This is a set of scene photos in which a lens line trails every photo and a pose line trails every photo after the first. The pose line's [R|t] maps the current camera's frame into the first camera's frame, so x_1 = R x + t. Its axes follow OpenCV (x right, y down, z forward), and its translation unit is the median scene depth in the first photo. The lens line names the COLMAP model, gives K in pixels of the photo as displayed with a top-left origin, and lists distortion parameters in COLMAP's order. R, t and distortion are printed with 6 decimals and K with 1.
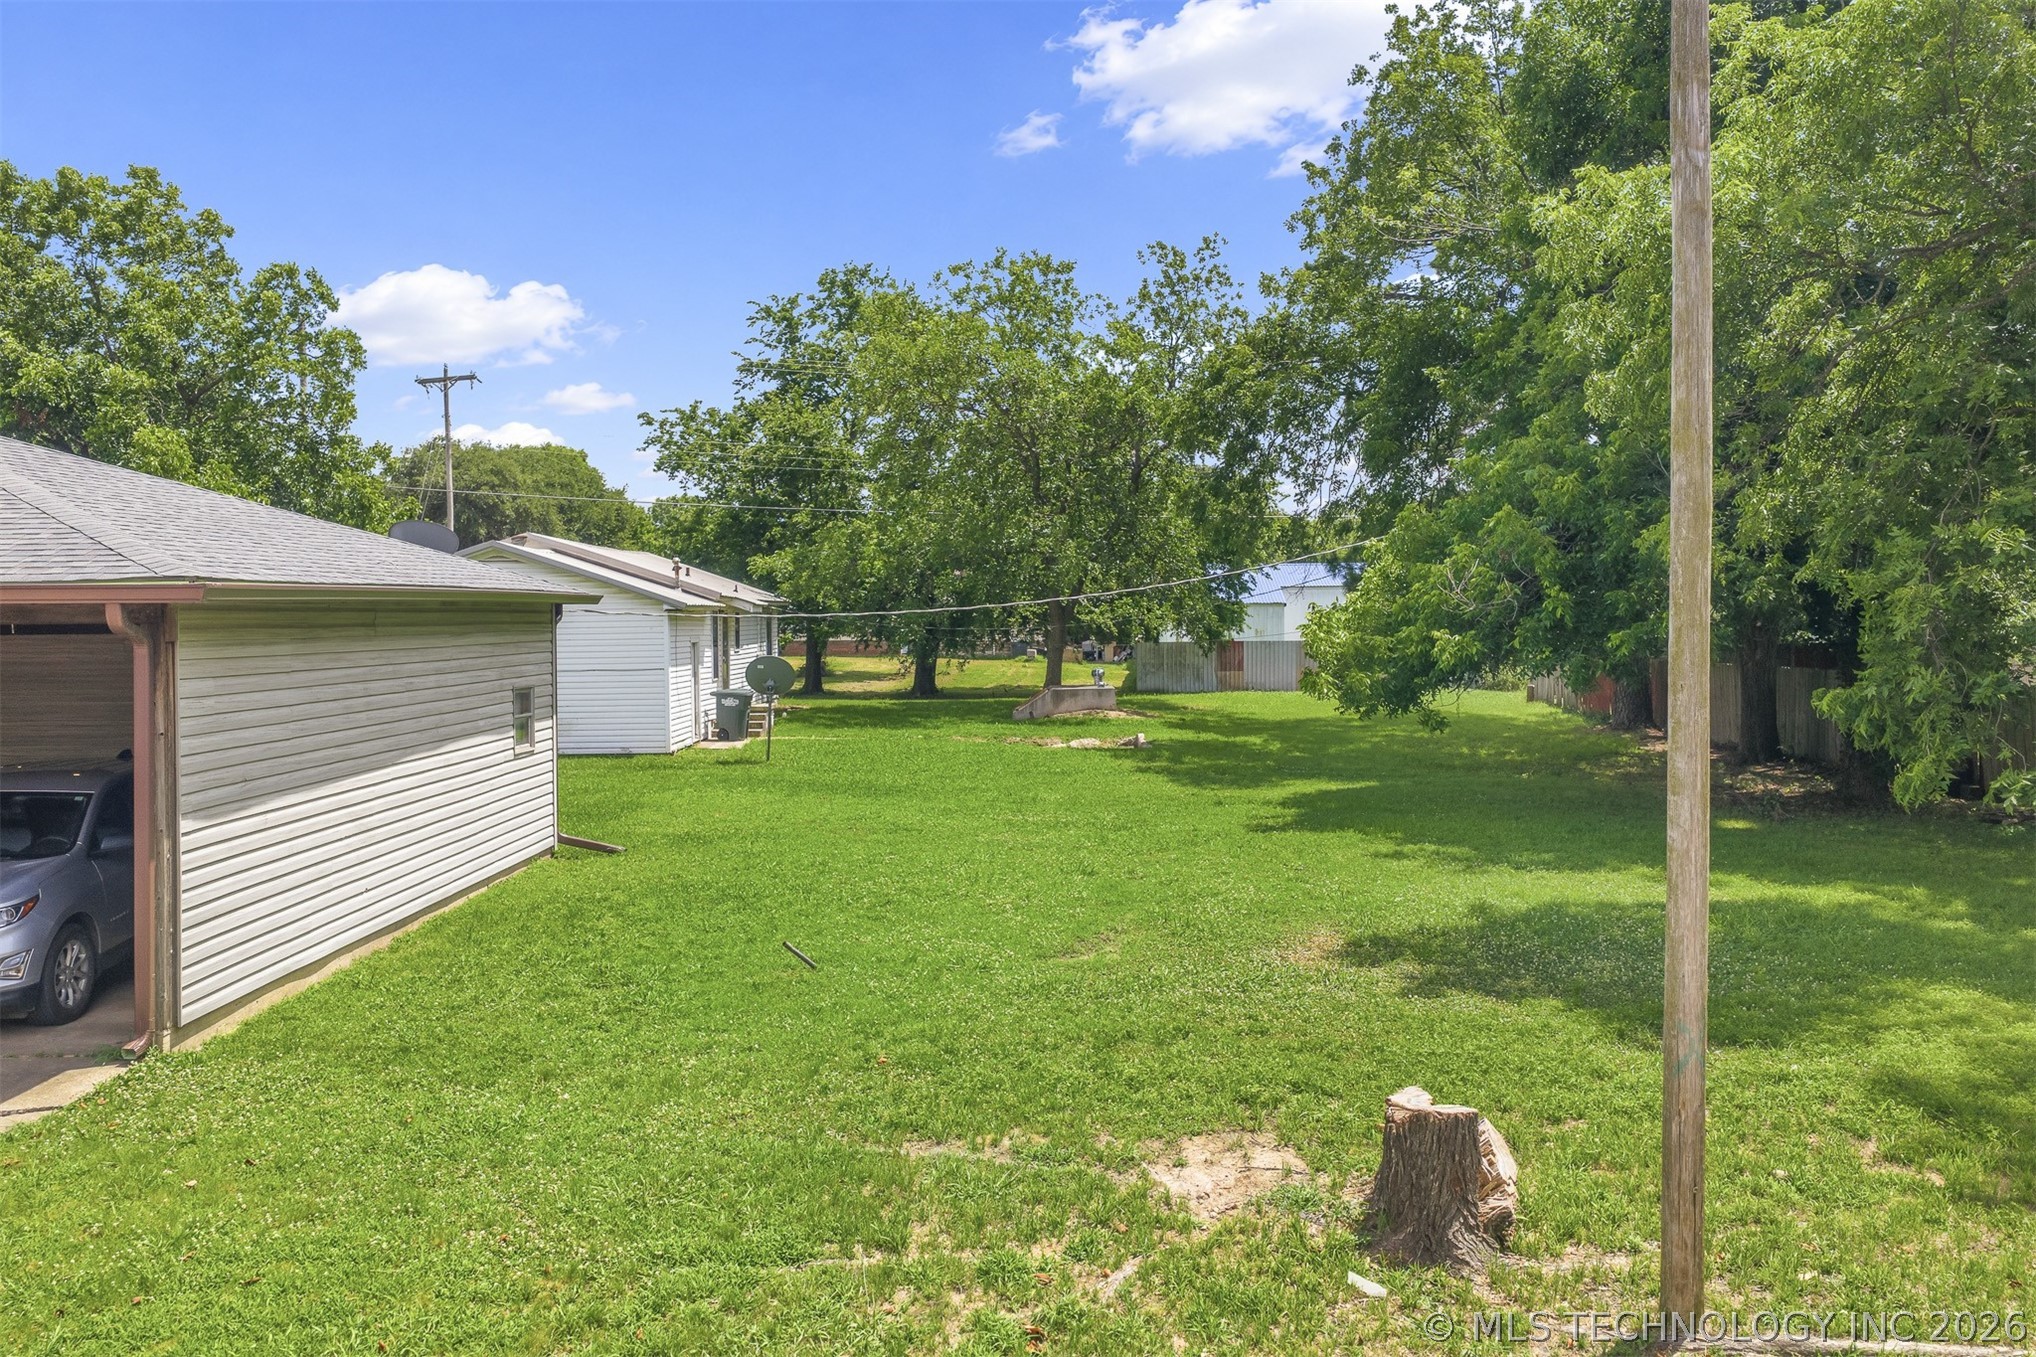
lens RADIAL K [[1687.8, 0, 1045.4], [0, 1687.8, 667.9], [0, 0, 1]] dist [0.021750, -0.007557]
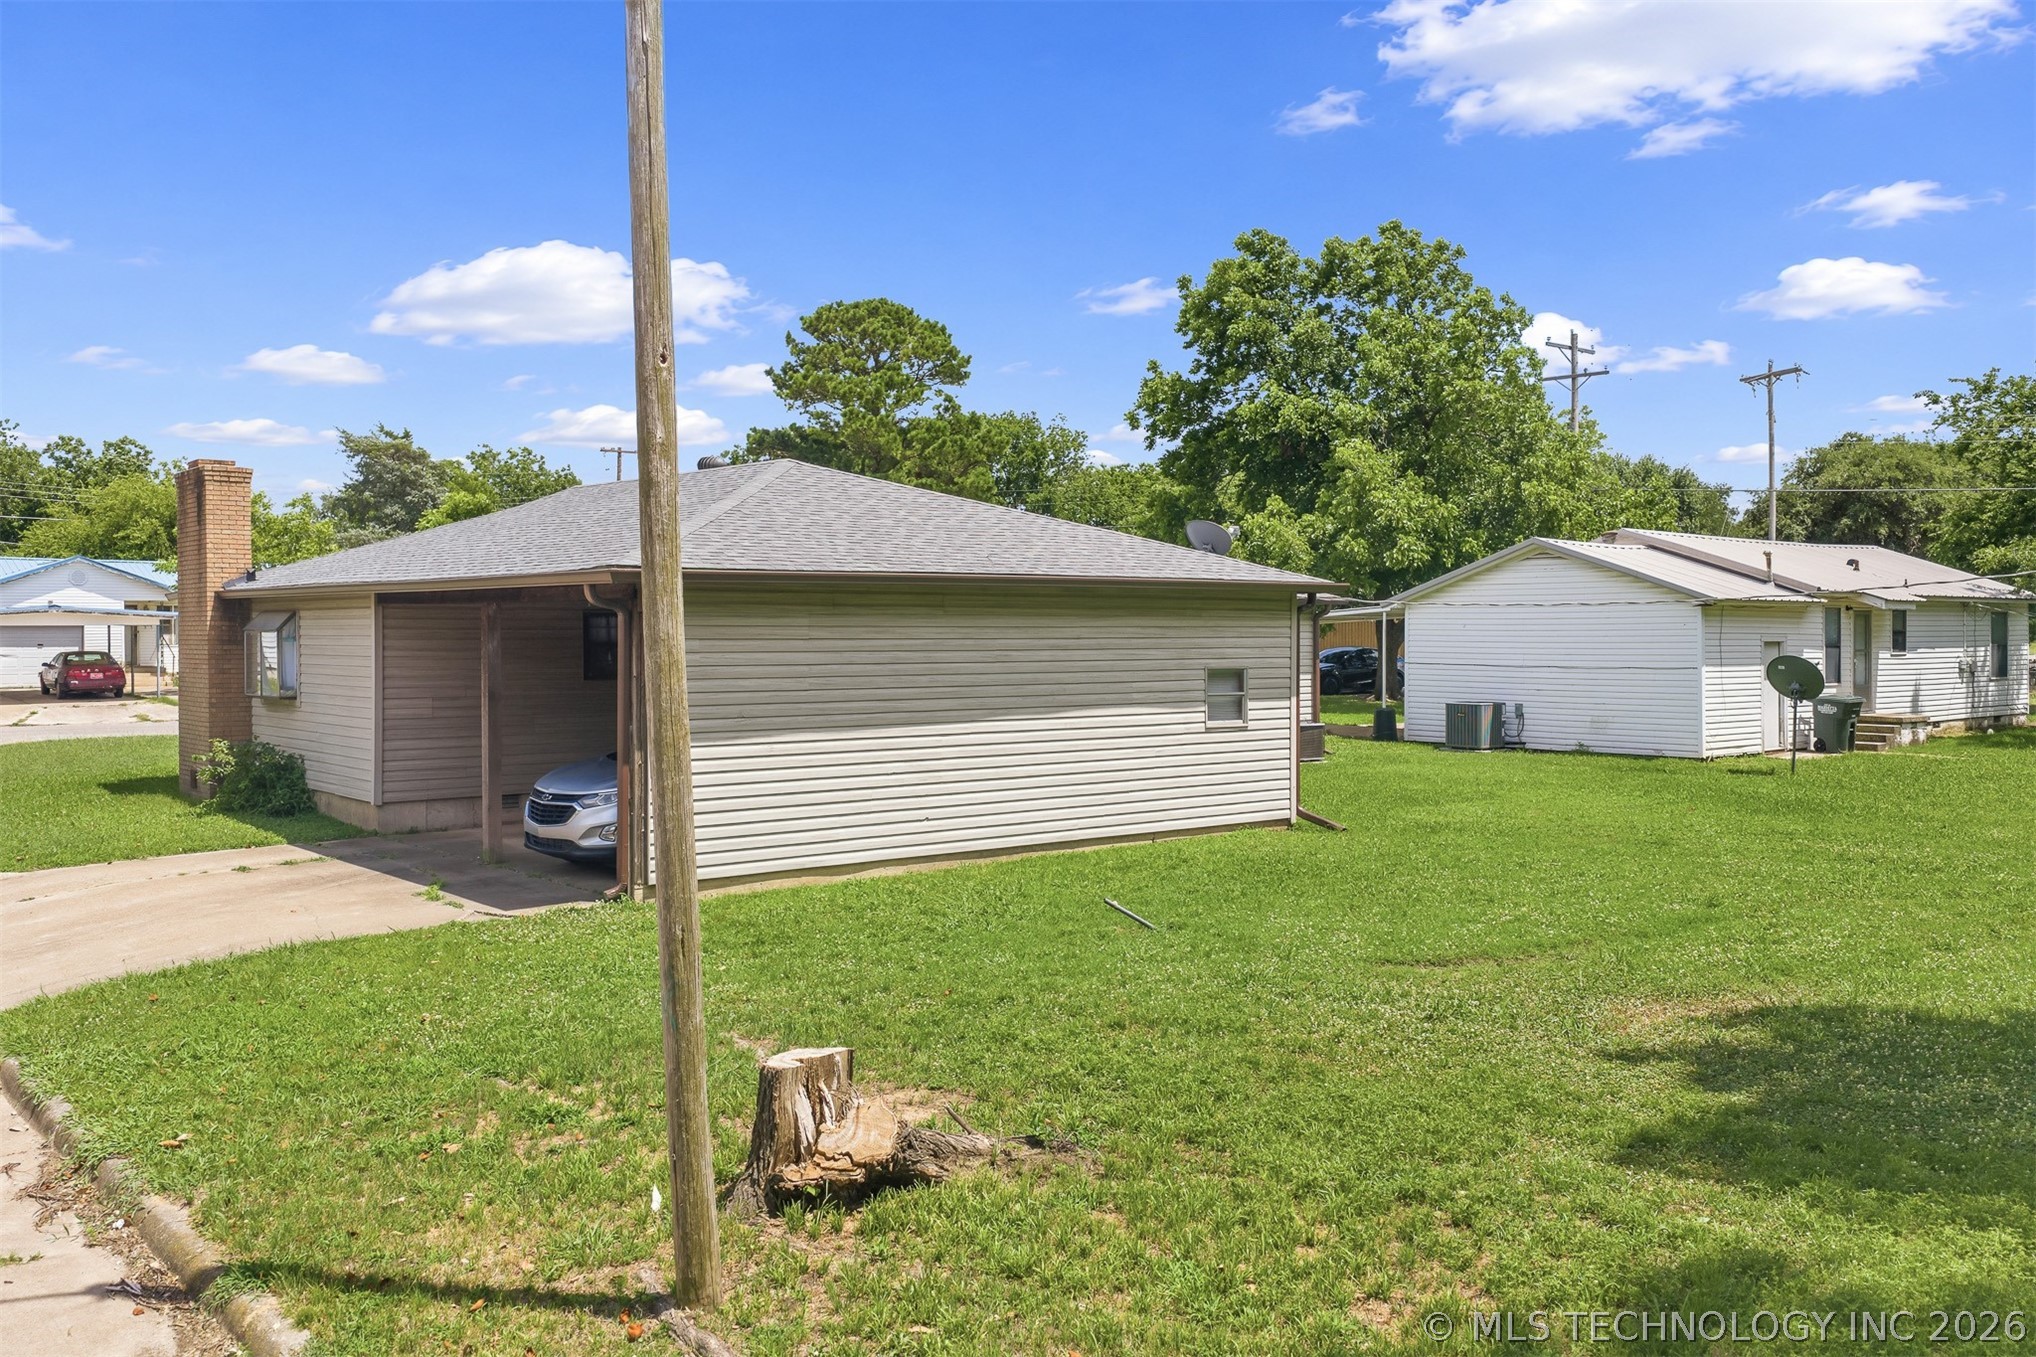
lens RADIAL K [[1687.8, 0, 1045.4], [0, 1687.8, 667.9], [0, 0, 1]] dist [0.021750, -0.007557]
pose [[0.633845, 0.024894, -0.773059, 0.234801], [-0.029302, 0.999537, 0.008162, 0.002985], [0.772905, 0.017478, 0.634281, 0.109415]]
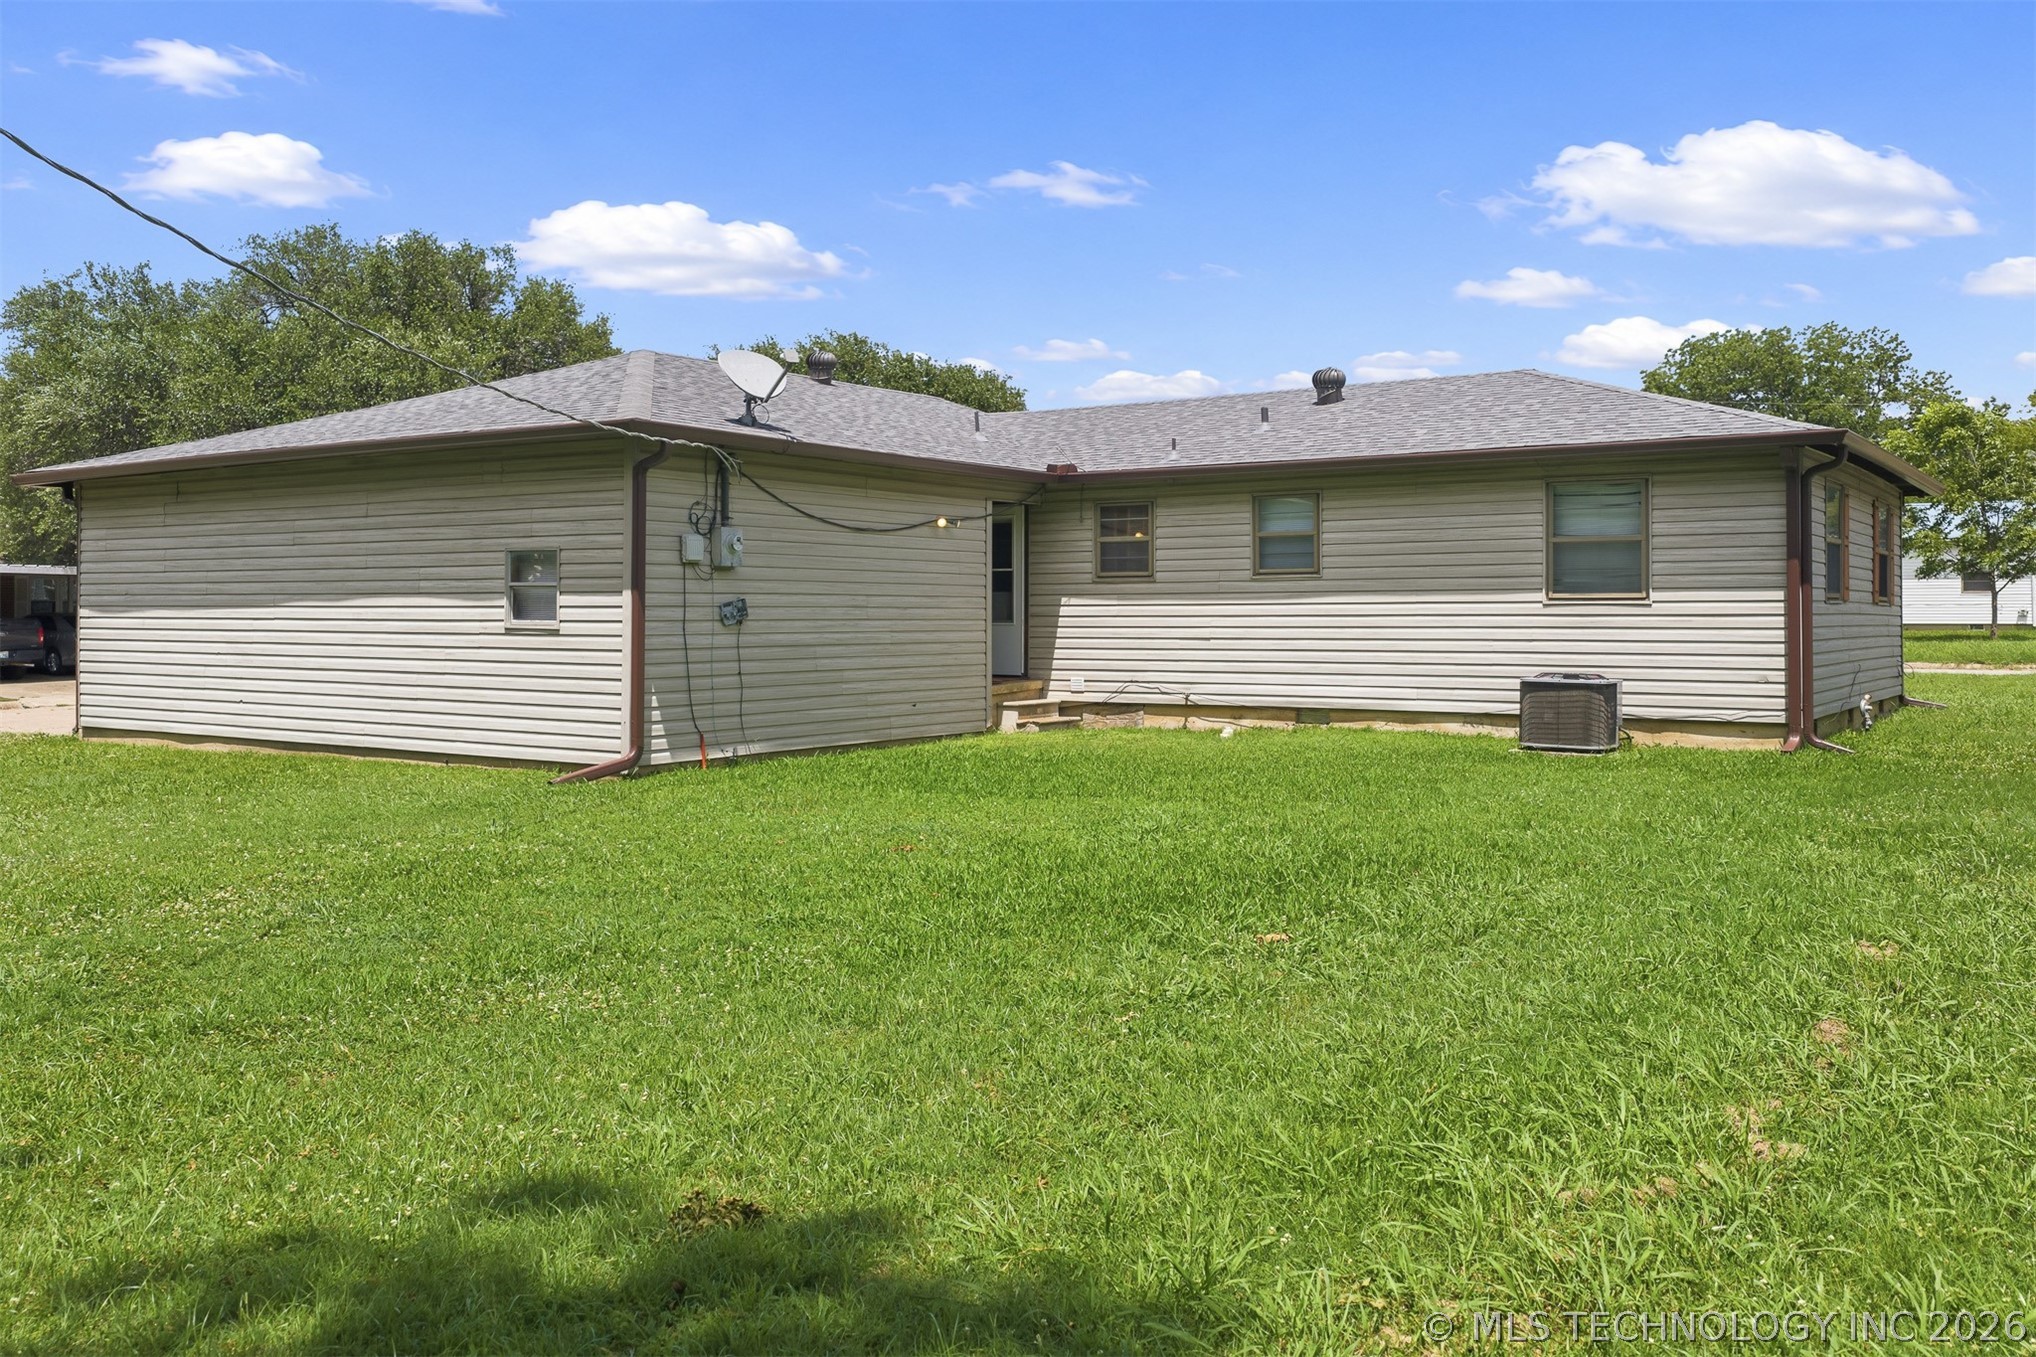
lens RADIAL K [[1687.8, 0, 1045.4], [0, 1687.8, 667.9], [0, 0, 1]] dist [0.021750, -0.007557]
pose [[-0.562856, 0.033522, -0.825875, 0.116360], [-0.022733, 0.998171, 0.056008, 0.008703], [0.826242, 0.050299, -0.561065, 0.845752]]
